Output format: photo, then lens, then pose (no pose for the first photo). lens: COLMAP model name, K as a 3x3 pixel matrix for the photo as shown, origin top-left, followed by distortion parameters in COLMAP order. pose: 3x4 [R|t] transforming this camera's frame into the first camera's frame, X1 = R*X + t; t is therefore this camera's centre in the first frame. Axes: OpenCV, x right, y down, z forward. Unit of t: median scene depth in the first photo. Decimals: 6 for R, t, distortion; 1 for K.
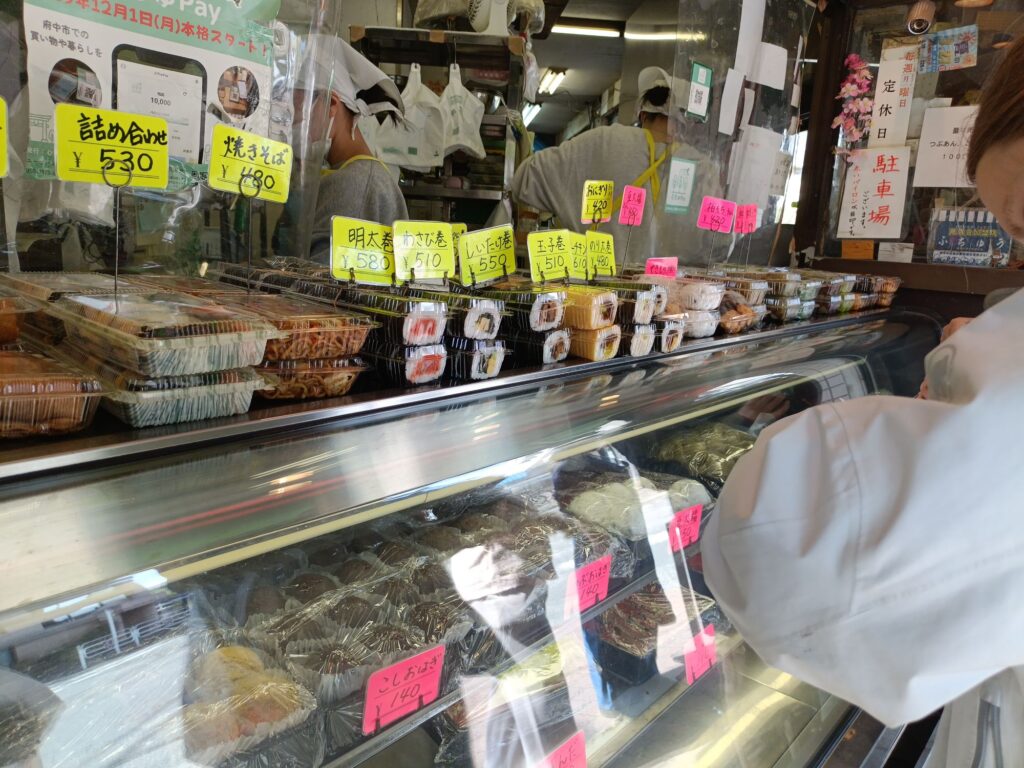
lens RADIAL K [[745.0, 0, 514.1], [0, 745.0, 387.2], [0, 0, 1]] dist [0.002547, 0.000073]
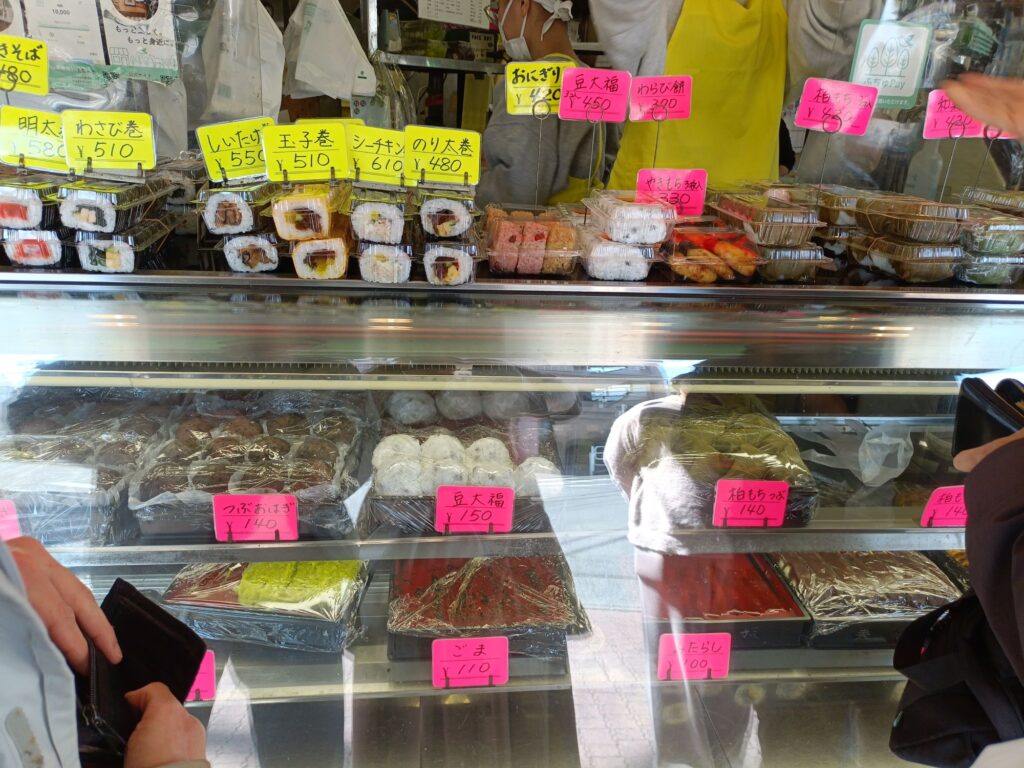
lens RADIAL K [[745.0, 0, 513.6], [0, 745.0, 378.7], [0, 0, 1]] dist [0.002547, 0.000073]
pose [[0.735259, 0.216669, -0.642221, 0.925154], [-0.151712, 0.976097, 0.155620, -0.098536], [0.660589, -0.016988, 0.750556, 0.543047]]
